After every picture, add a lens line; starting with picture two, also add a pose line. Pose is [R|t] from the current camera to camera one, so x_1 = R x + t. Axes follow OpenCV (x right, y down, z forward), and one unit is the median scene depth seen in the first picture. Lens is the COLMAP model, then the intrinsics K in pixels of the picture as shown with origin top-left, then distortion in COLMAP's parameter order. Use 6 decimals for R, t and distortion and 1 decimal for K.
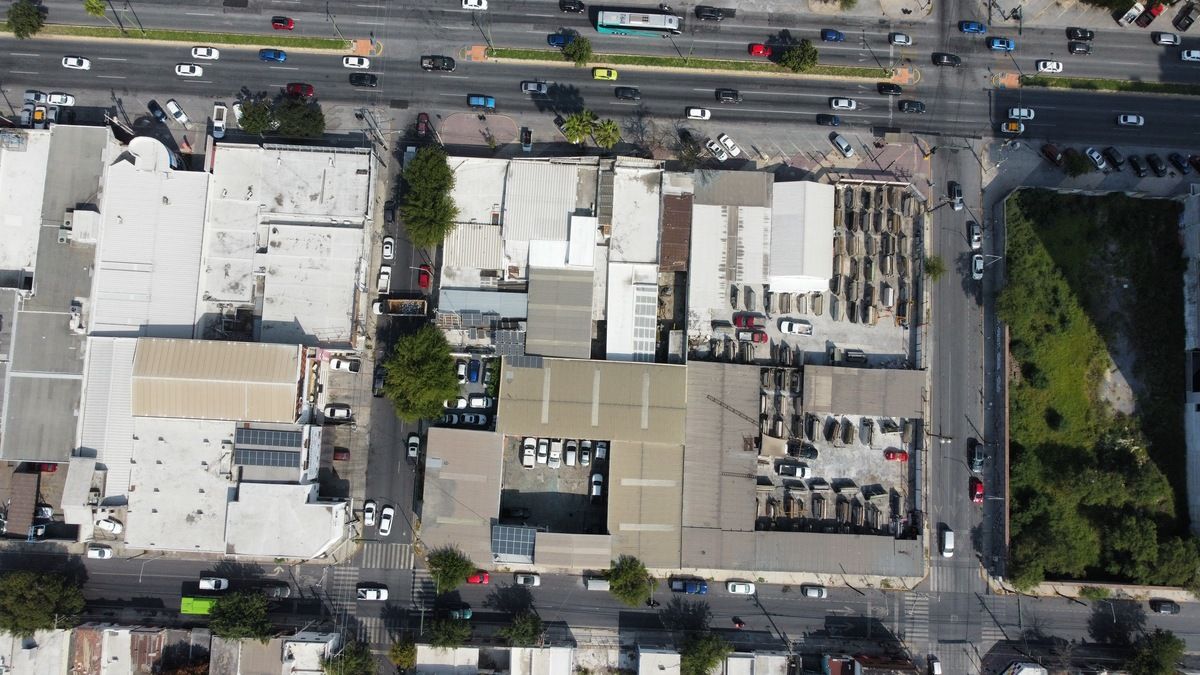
lens RADIAL K [[909.9, 0, 598.5], [0, 909.9, 337.6], [0, 0, 1]] dist [0.005607, -0.007481]
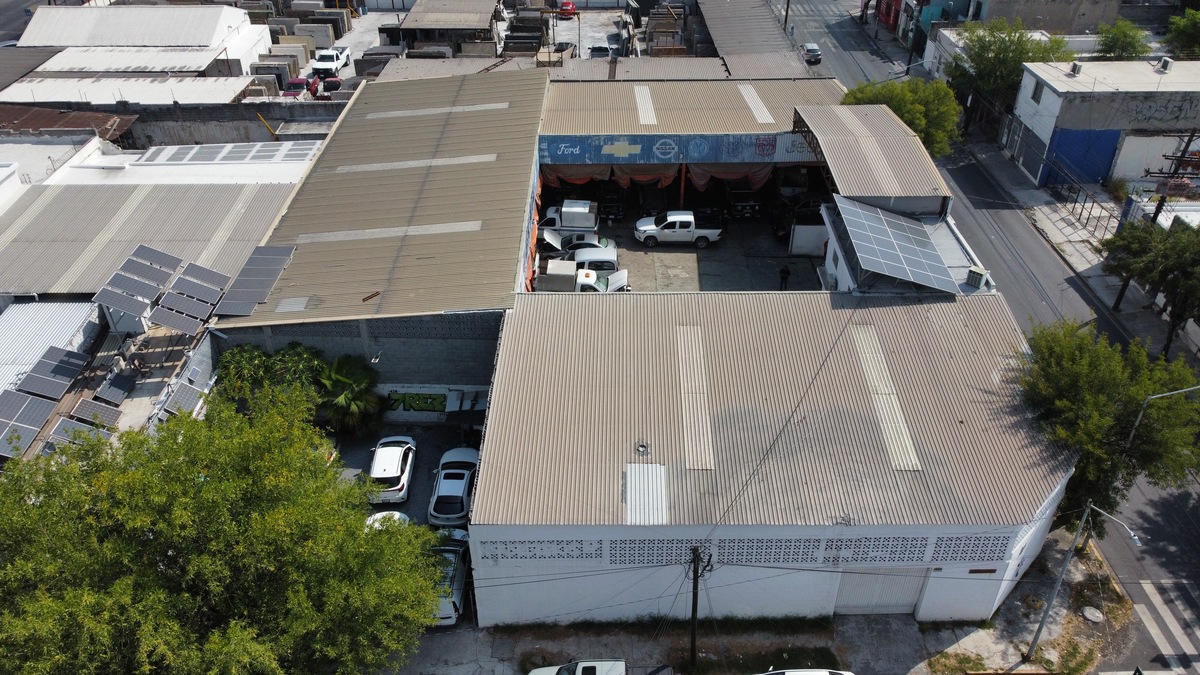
lens RADIAL K [[909.9, 0, 598.9], [0, 909.9, 339.9], [0, 0, 1]] dist [0.005607, -0.007481]
pose [[-0.051047, -0.576309, 0.815636, -0.319931], [0.993555, 0.053457, 0.099954, 0.102453], [-0.101206, 0.815481, 0.569866, 0.835668]]
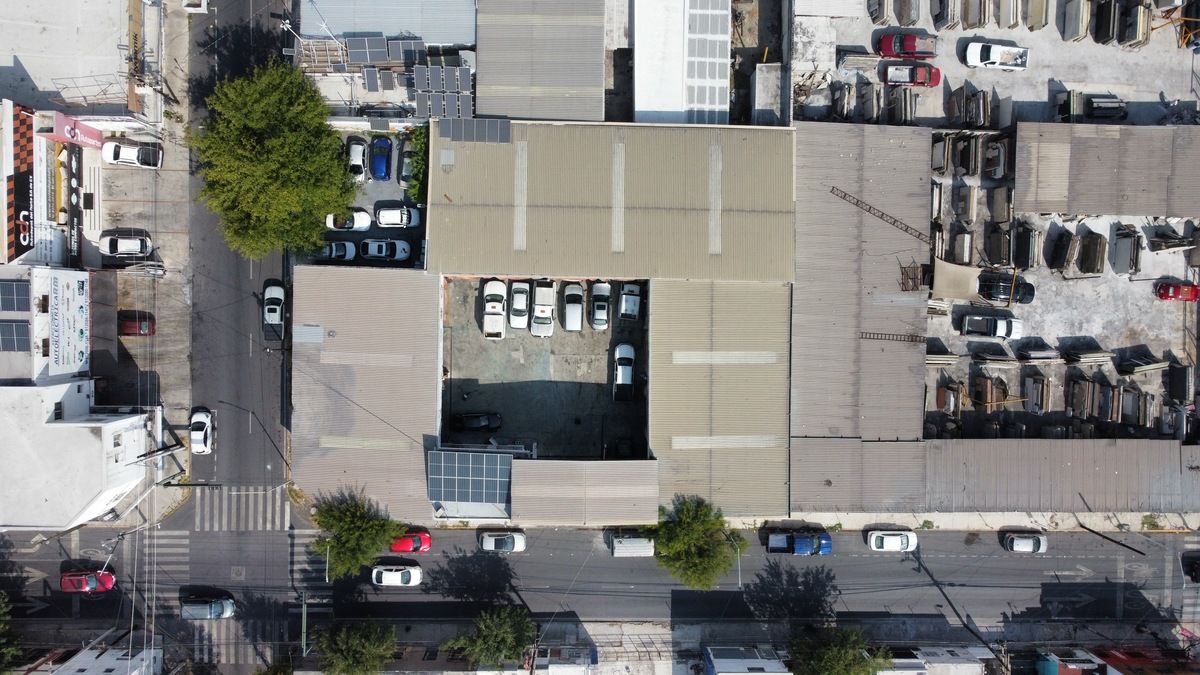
lens RADIAL K [[909.9, 0, 601.7], [0, 909.9, 339.9], [0, 0, 1]] dist [0.005607, -0.007481]
pose [[0.999331, -0.034444, 0.012290, -0.020882], [0.032442, 0.990064, 0.136824, 0.074191], [-0.016881, -0.136334, 0.990519, 0.474943]]
